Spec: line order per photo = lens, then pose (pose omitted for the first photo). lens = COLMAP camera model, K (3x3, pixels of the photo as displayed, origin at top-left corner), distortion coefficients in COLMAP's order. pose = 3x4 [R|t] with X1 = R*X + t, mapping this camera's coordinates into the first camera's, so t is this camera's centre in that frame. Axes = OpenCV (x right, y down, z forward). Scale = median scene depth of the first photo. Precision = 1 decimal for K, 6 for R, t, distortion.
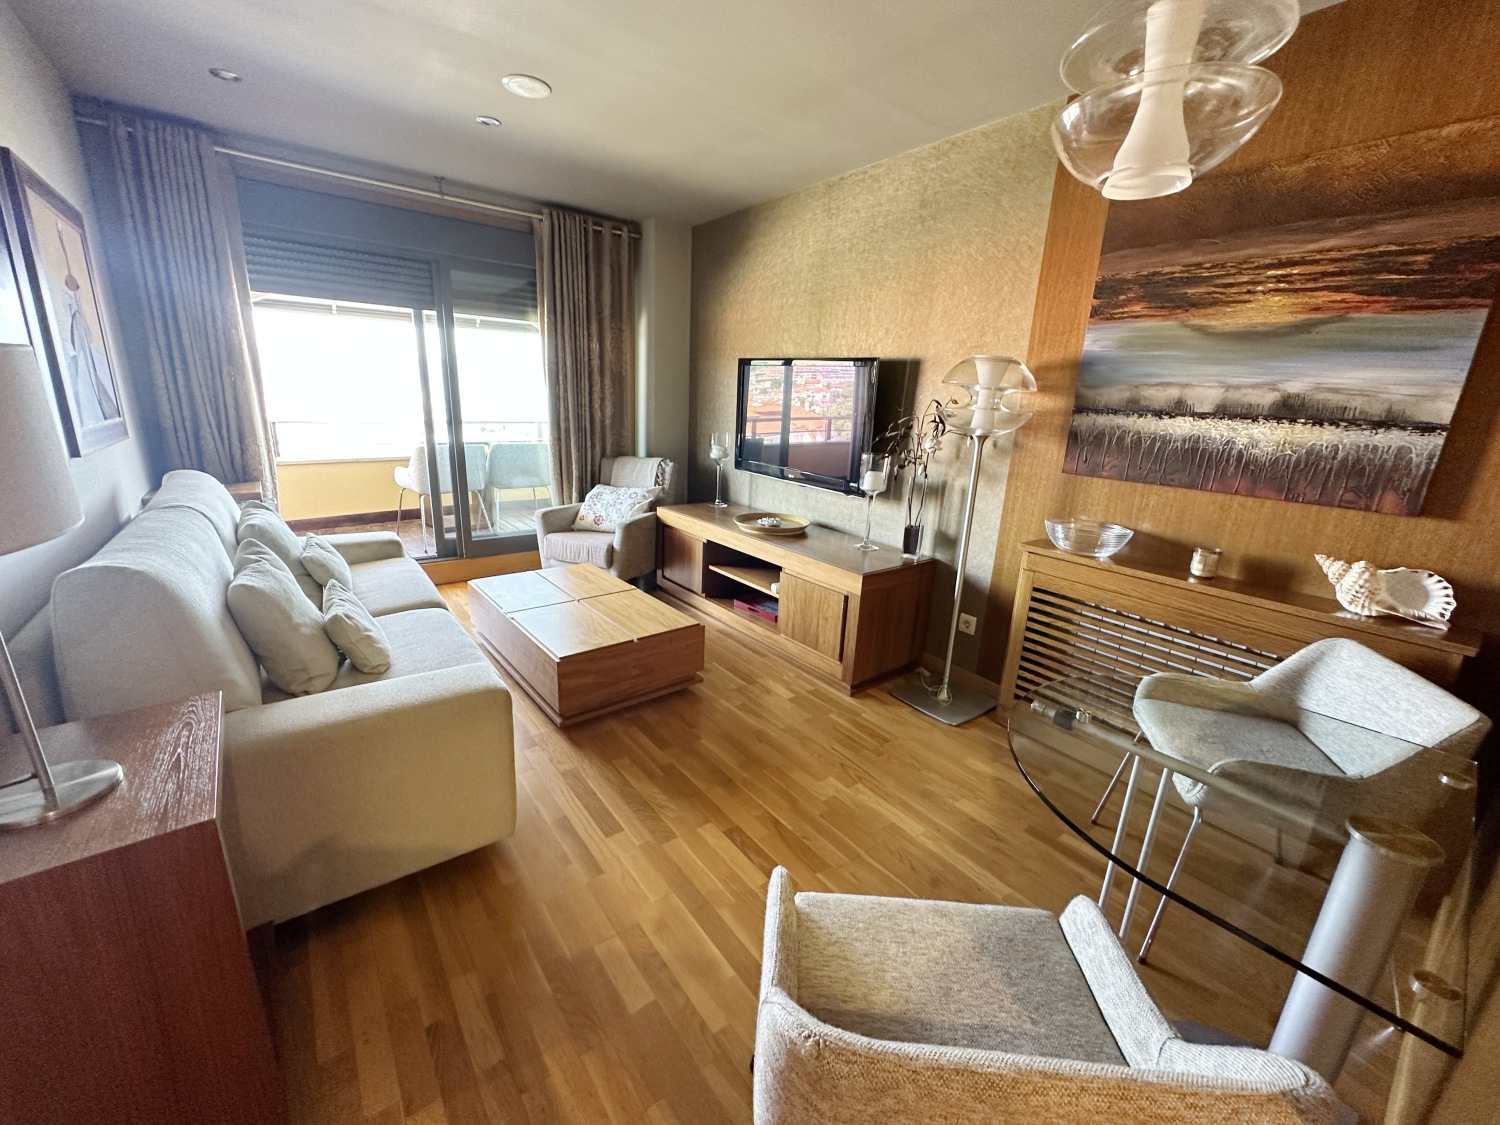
lens RADIAL K [[596.1, 0, 747.3], [0, 596.1, 561.1], [0, 0, 1]] dist [-0.002532, 0.000612]
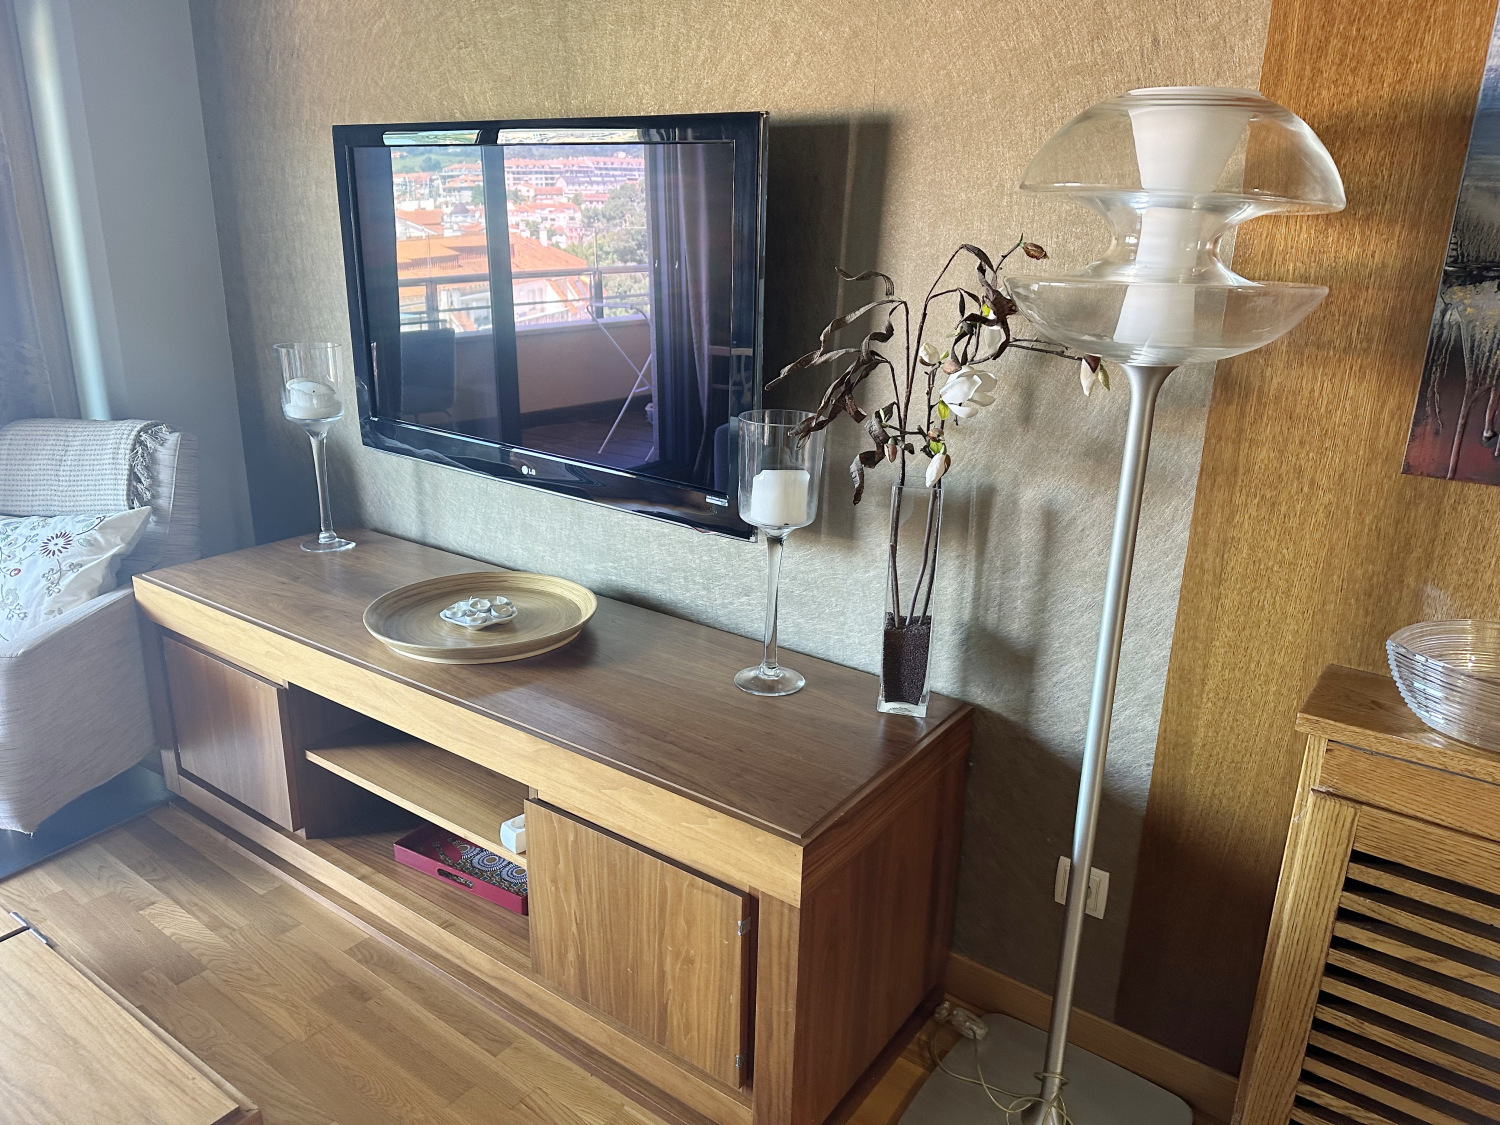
lens RADIAL K [[1063.6, 0, 739.5], [0, 1063.6, 564.8], [0, 0, 1]] dist [0.033959, -0.040930]
pose [[0.963210, -0.105037, 0.247376, 0.049122], [0.093639, 0.993948, 0.057432, -0.163410], [-0.251911, -0.032155, 0.967216, 0.535606]]
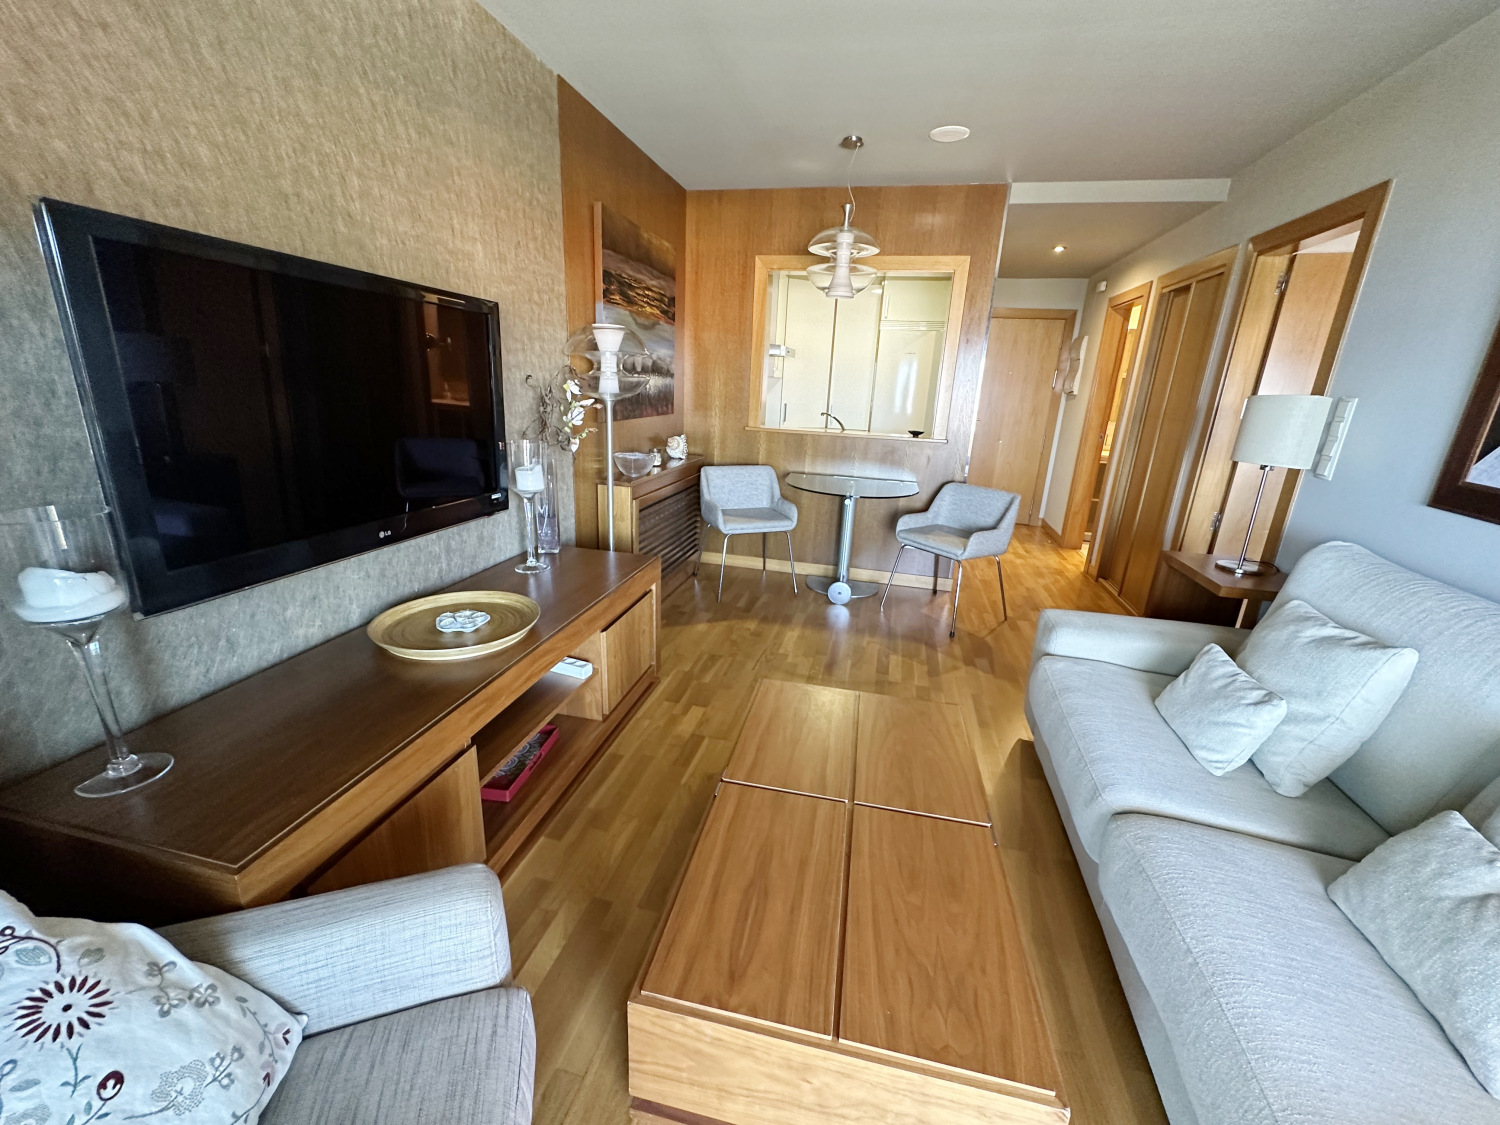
lens RADIAL K [[596.1, 0, 750.3], [0, 596.1, 560.0], [0, 0, 1]] dist [-0.002532, 0.000612]
pose [[-0.629377, -0.293176, 0.719675, -0.640778], [0.141029, 0.867633, 0.476784, -0.444268], [-0.764196, 0.401572, -0.504722, 1.489446]]
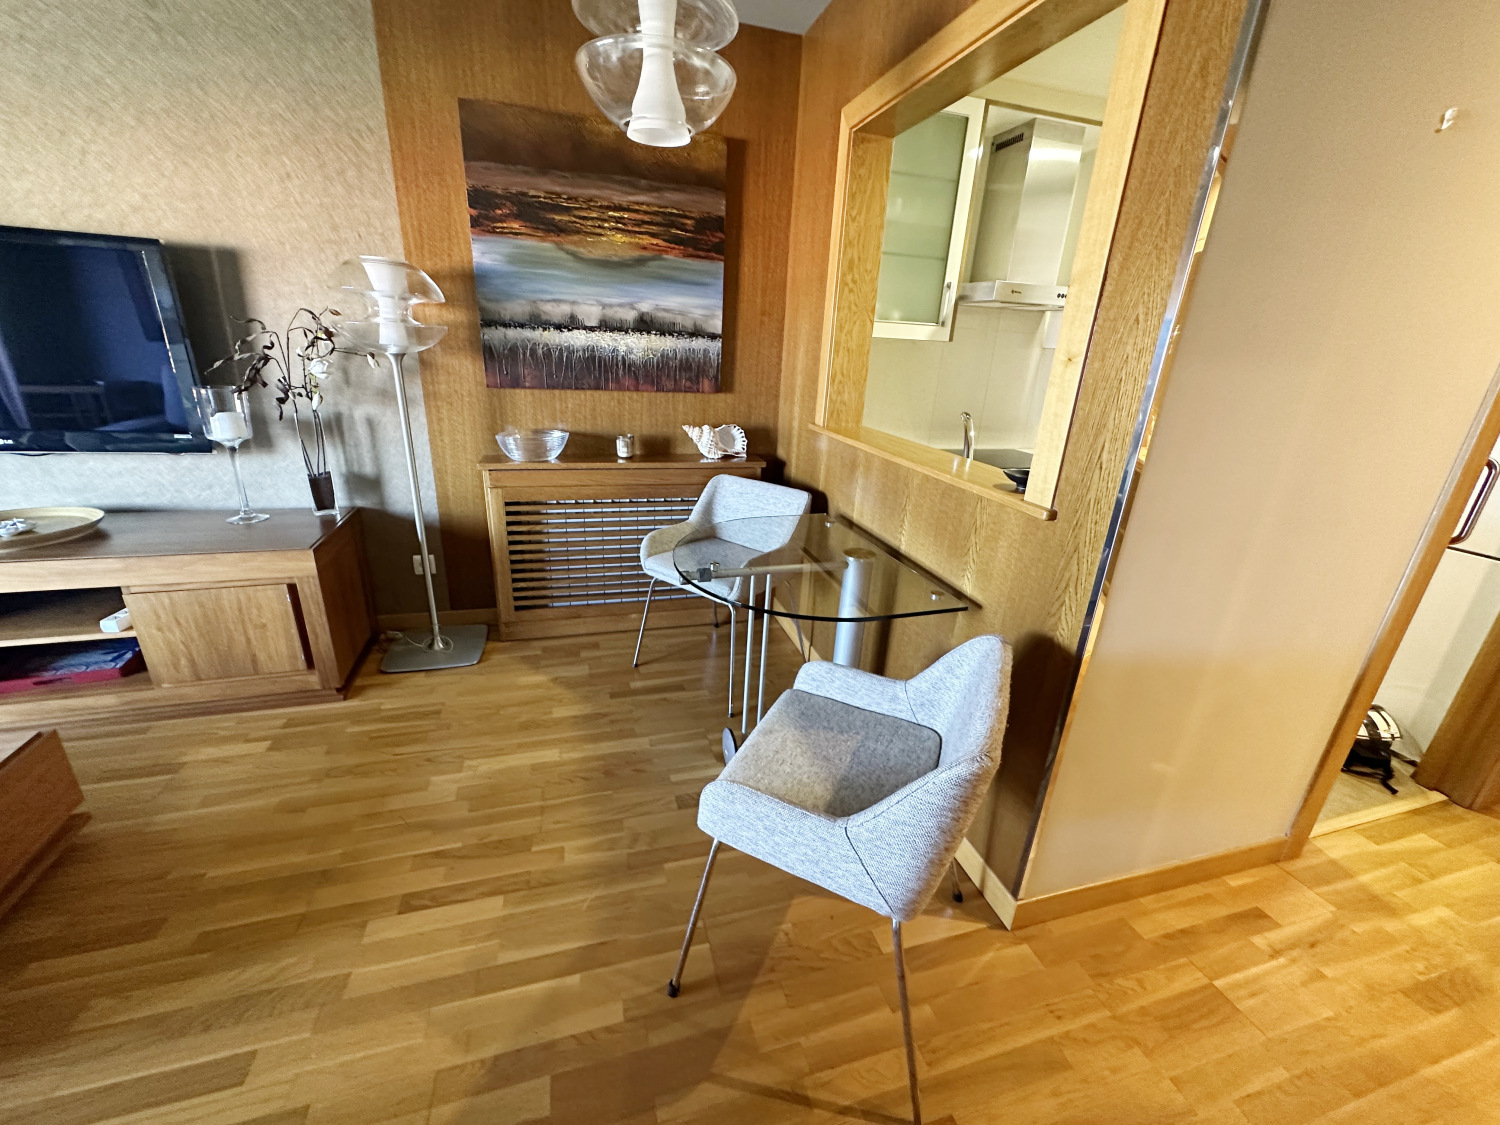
lens RADIAL K [[596.1, 0, 748.2], [0, 596.1, 561.2], [0, 0, 1]] dist [-0.002532, 0.000612]
pose [[0.362805, -0.346011, 0.865245, -0.291389], [0.220257, 0.934041, 0.281167, -0.057722], [-0.905461, 0.088568, 0.415086, 0.193630]]
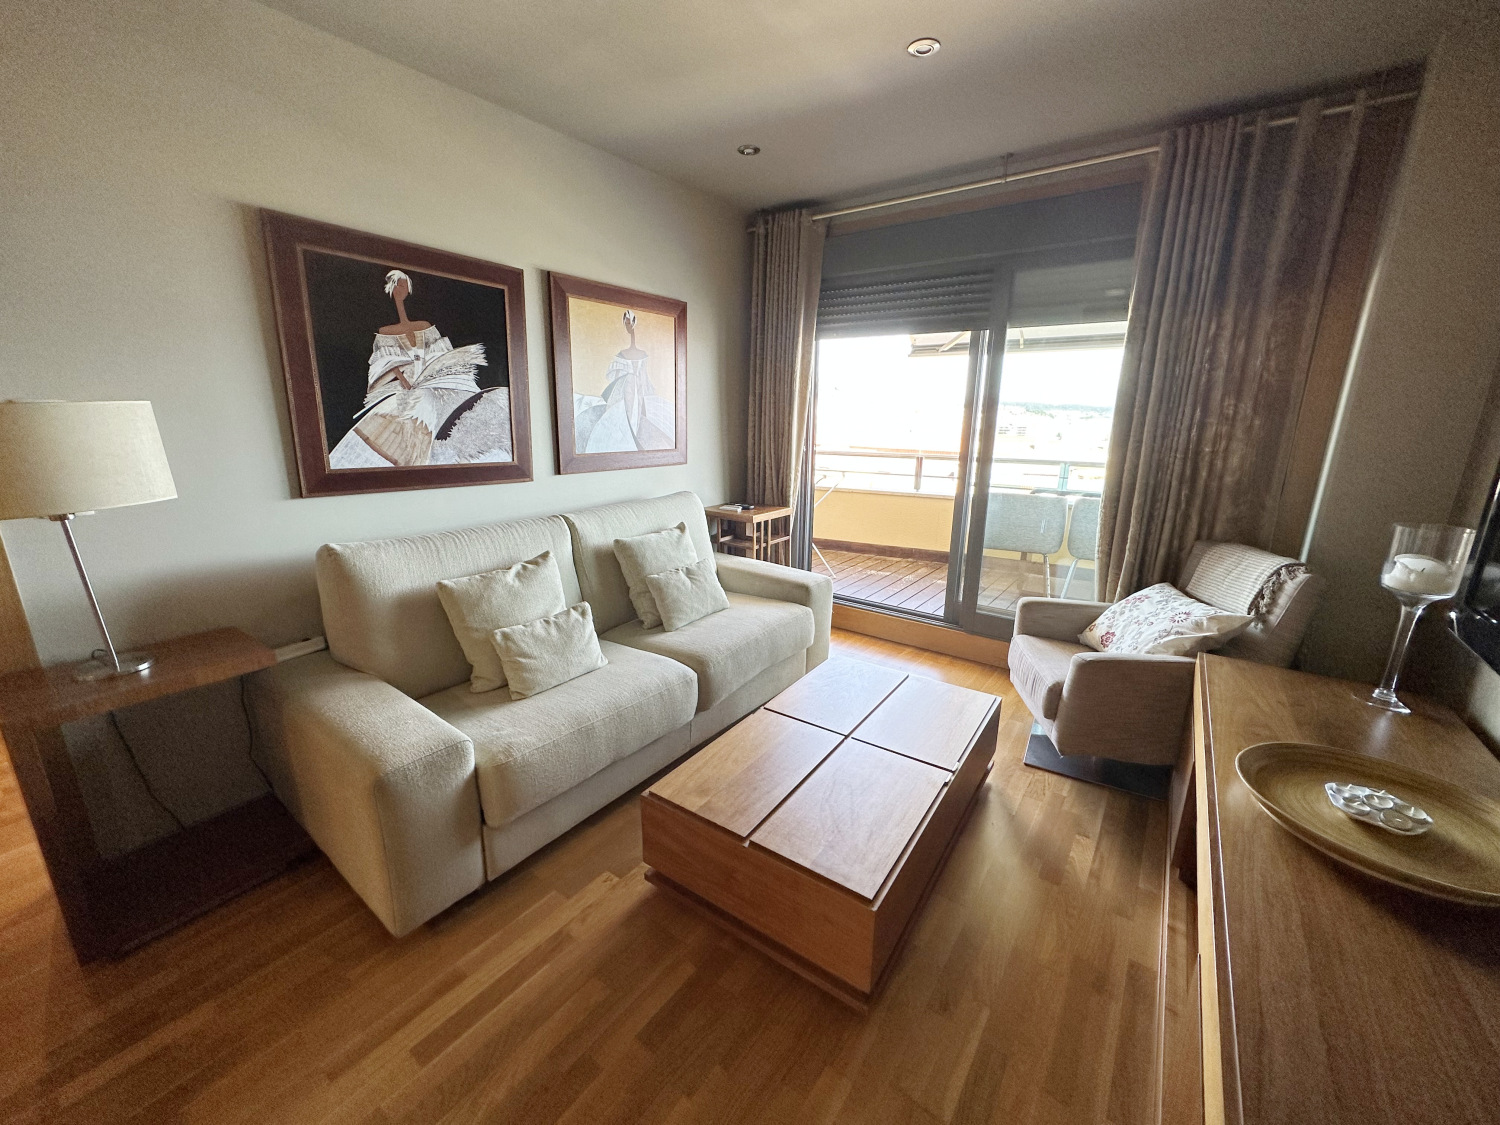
lens RADIAL K [[596.1, 0, 751.6], [0, 596.1, 560.7], [0, 0, 1]] dist [-0.002532, 0.000612]
pose [[0.282359, 0.199302, -0.938377, 0.317311], [-0.256381, 0.958278, 0.126384, -0.214432], [0.924415, 0.204897, 0.321676, 0.783212]]
